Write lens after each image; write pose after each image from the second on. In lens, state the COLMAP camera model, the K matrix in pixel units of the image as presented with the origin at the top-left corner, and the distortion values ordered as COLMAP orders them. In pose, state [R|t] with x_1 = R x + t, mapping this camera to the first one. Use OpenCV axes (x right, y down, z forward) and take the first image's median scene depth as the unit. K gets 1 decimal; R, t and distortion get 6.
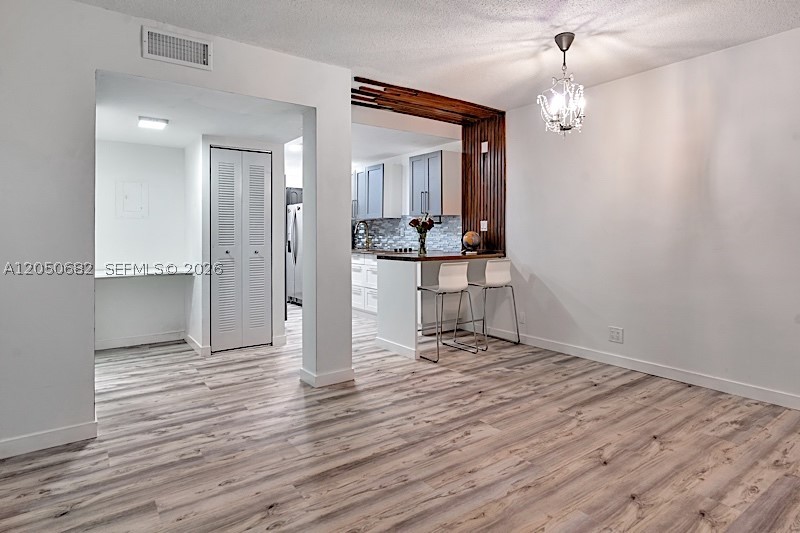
lens RADIAL K [[447.1, 0, 400.6], [0, 447.1, 236.1], [0, 0, 1]] dist [-0.002224, 0.001312]
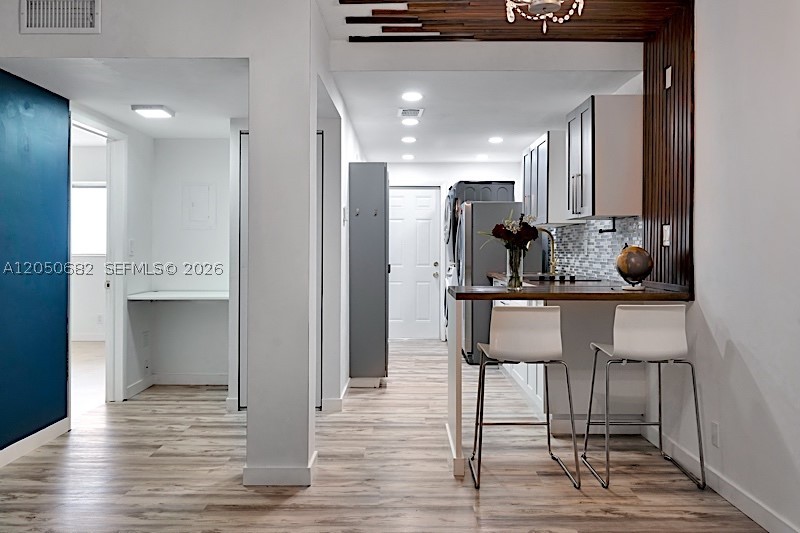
lens RADIAL K [[636.9, 0, 399.0], [0, 636.9, 243.4], [0, 0, 1]] dist [-0.000463, 0.005220]
pose [[0.808529, -0.001157, -0.588456, 0.552962], [-0.007386, 0.999899, -0.012114, -0.004571], [0.588410, 0.014141, 0.808439, 0.383122]]
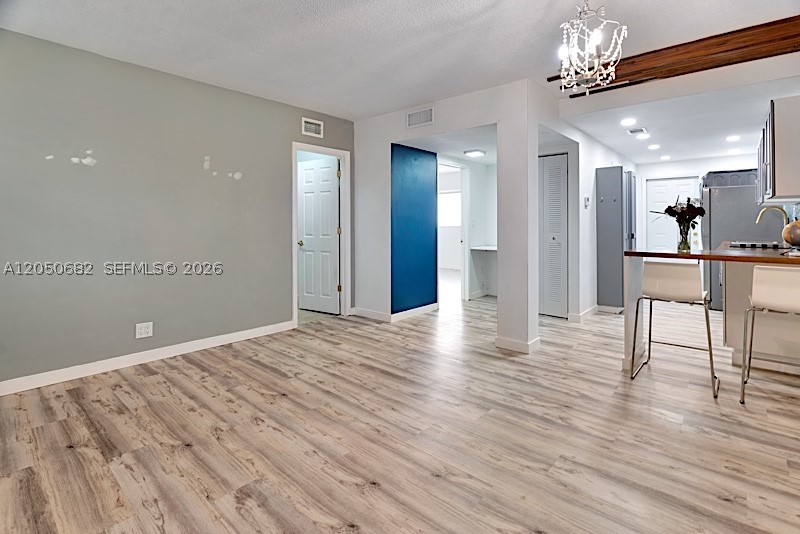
lens RADIAL K [[383.4, 0, 399.1], [0, 383.4, 221.1], [0, 0, 1]] dist [-0.003942, -0.000436]
pose [[0.223701, -0.002854, -0.974654, 0.812495], [-0.006033, 0.999973, -0.004313, -0.005598], [0.974639, 0.006845, 0.223678, 0.502797]]
